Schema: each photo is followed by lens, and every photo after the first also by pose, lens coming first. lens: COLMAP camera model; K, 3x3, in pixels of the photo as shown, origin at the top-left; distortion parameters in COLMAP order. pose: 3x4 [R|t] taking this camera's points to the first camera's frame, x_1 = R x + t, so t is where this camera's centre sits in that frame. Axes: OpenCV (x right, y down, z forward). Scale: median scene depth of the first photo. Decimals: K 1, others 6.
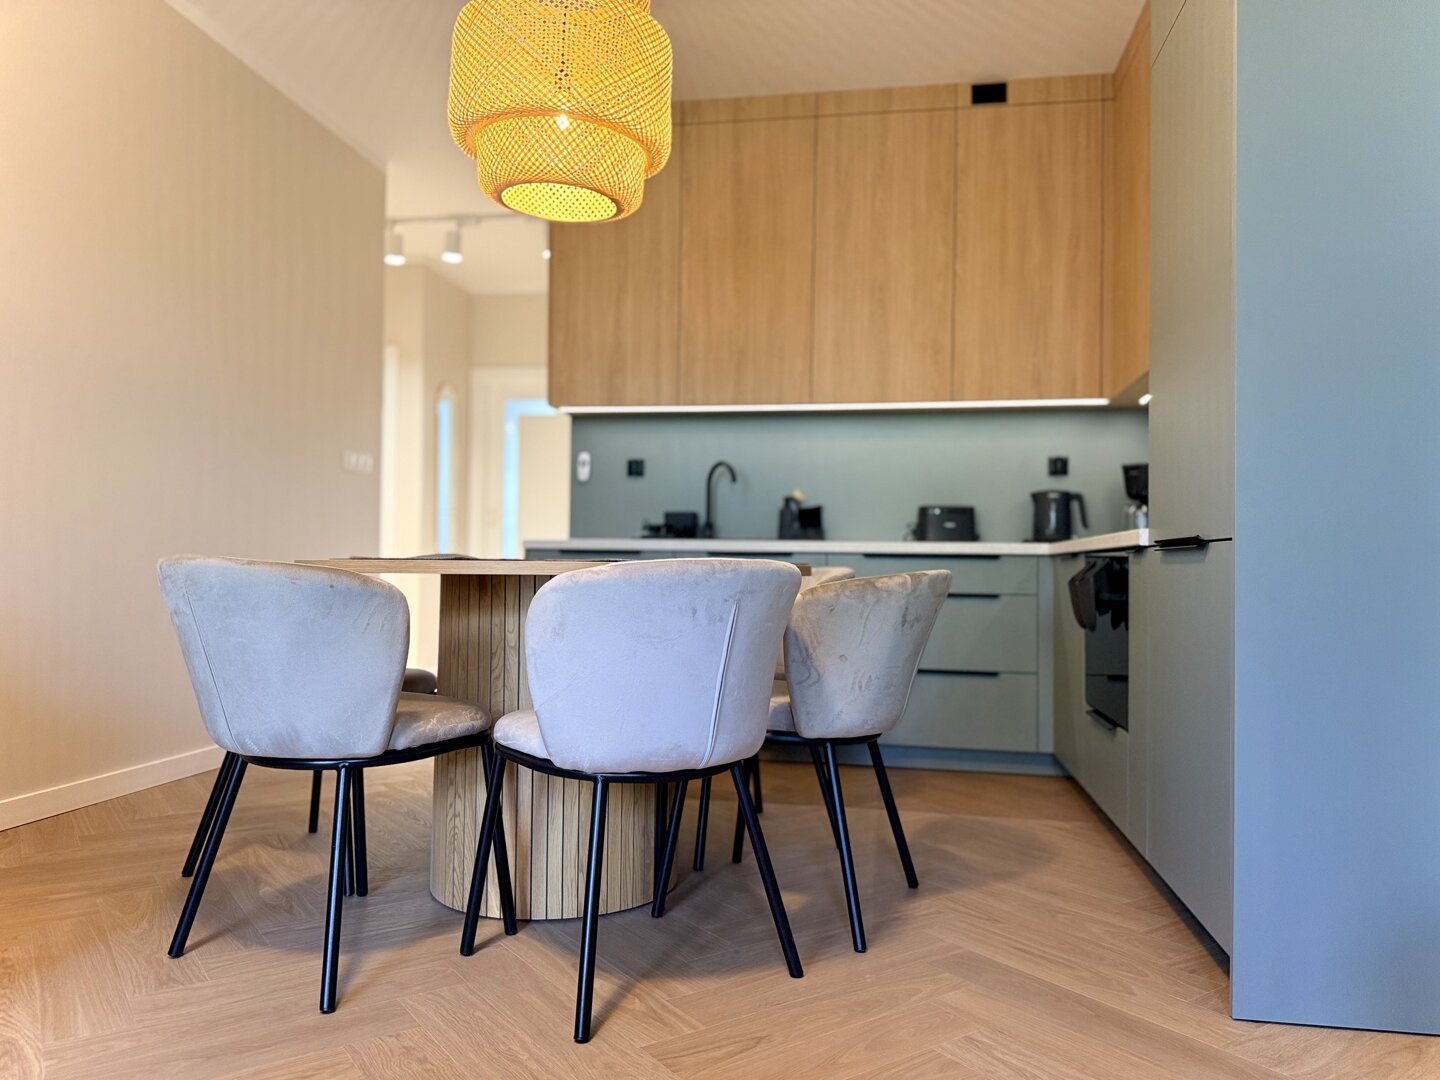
lens RADIAL K [[1004.8, 0, 720.0], [0, 1004.8, 540.0], [0, 0, 1]] dist [0.142999, -0.223202]
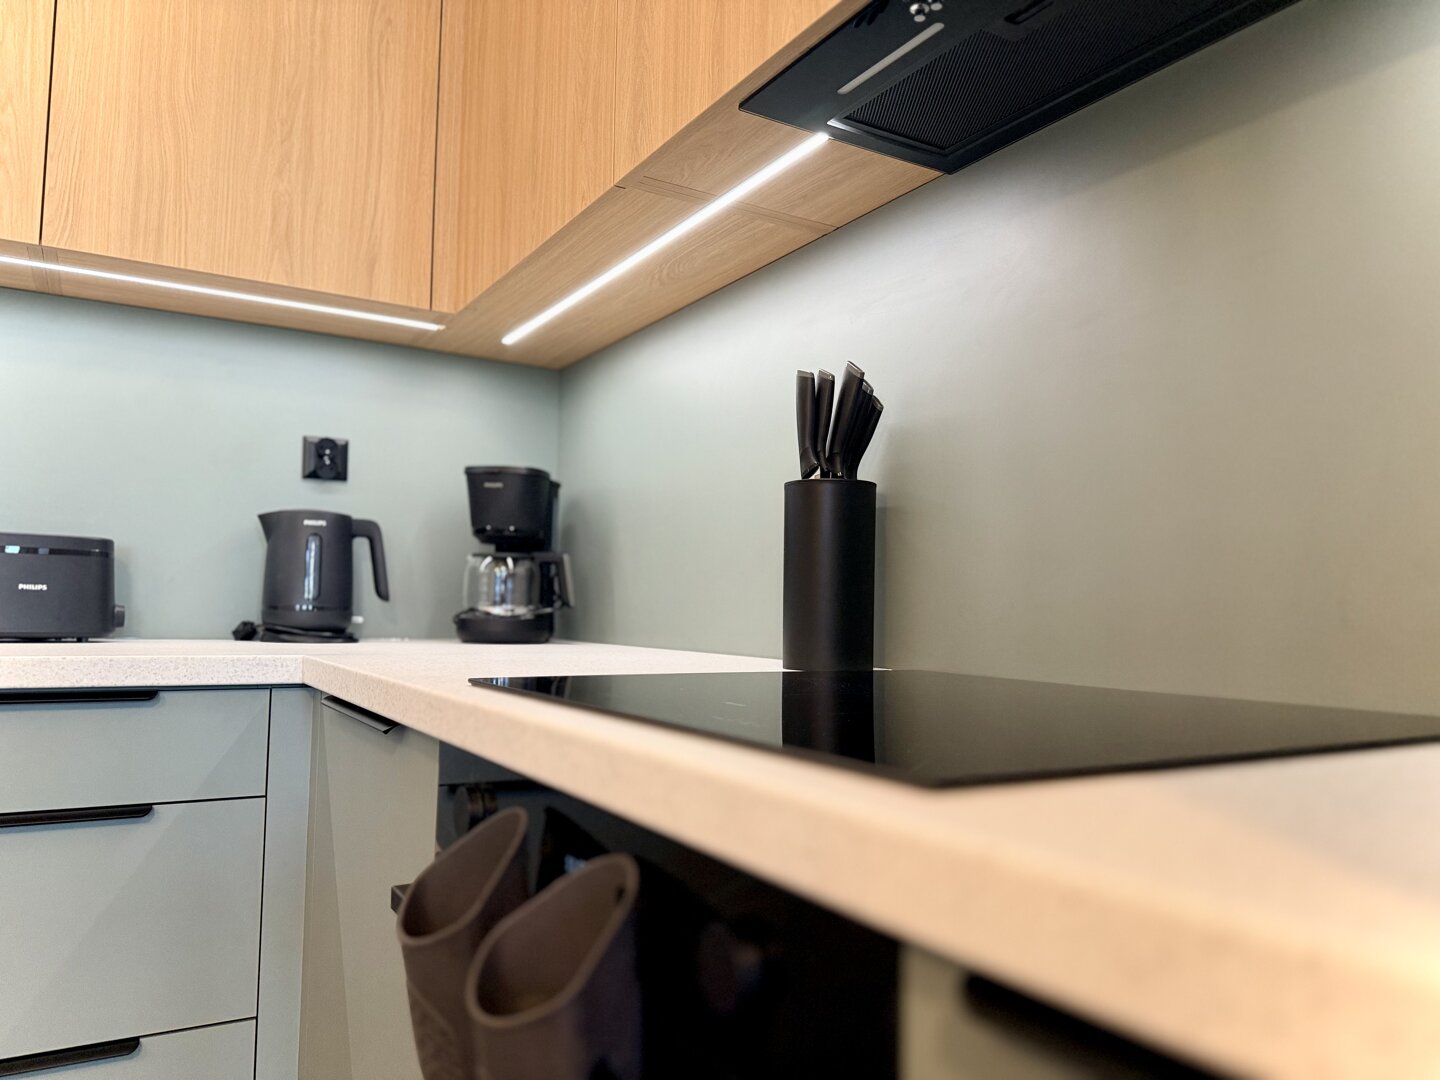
lens RADIAL K [[1031.2, 0, 720.1], [0, 1031.2, 510.3], [0, 0, 1]] dist [-0.001001, -0.001612]
pose [[0.765353, 0.040794, 0.642317, 0.183212], [-0.023303, 0.999091, -0.035686, -0.039573], [-0.643189, 0.012344, 0.765608, 0.570157]]
